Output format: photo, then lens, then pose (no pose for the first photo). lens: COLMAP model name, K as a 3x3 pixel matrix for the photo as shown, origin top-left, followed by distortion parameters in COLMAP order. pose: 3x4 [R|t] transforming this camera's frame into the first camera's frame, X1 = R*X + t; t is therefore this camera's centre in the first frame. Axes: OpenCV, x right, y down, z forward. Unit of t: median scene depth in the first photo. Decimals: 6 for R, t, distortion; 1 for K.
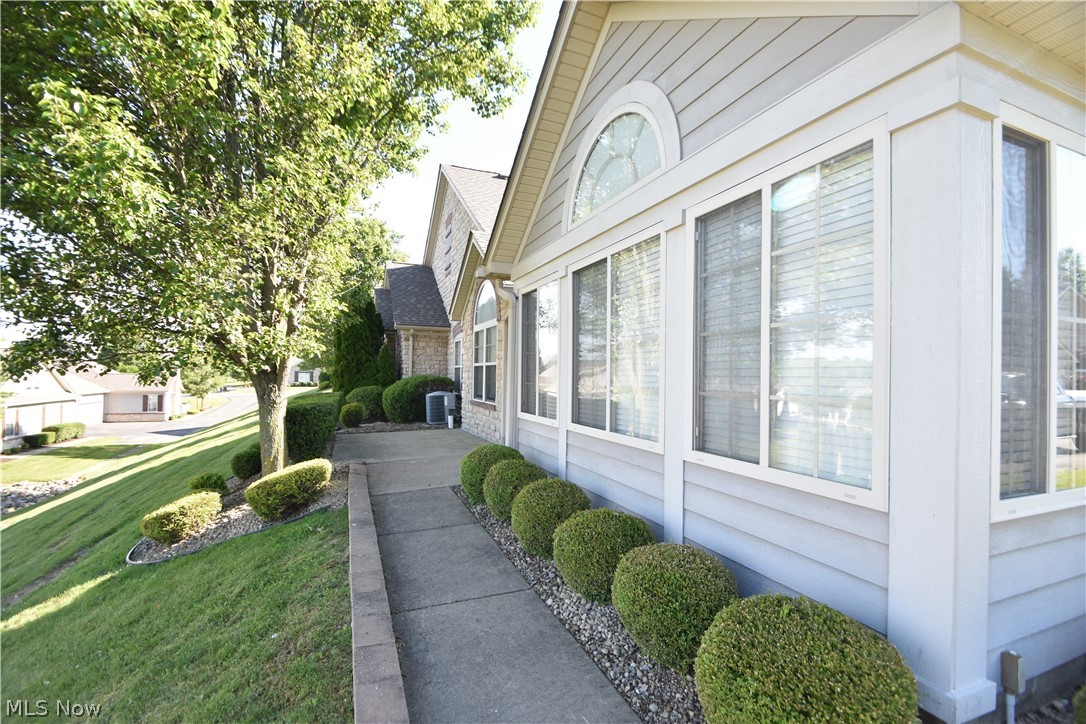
lens RADIAL K [[475.4, 0, 540.3], [0, 475.4, 369.1], [0, 0, 1]] dist [0.010041, -0.015523]
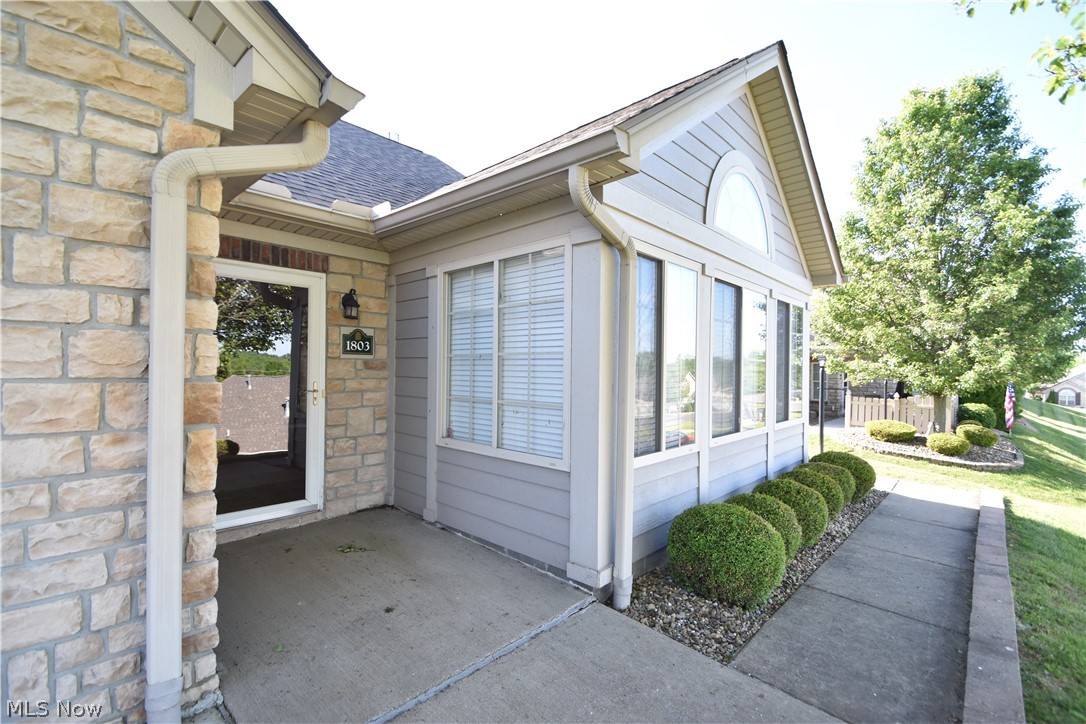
lens RADIAL K [[475.4, 0, 540.3], [0, 475.4, 369.1], [0, 0, 1]] dist [0.010041, -0.015523]
pose [[-0.412685, -0.014695, 0.910755, -0.542330], [-0.021745, 0.999744, 0.006278, -0.018676], [-0.910614, -0.017214, -0.412899, 1.426764]]
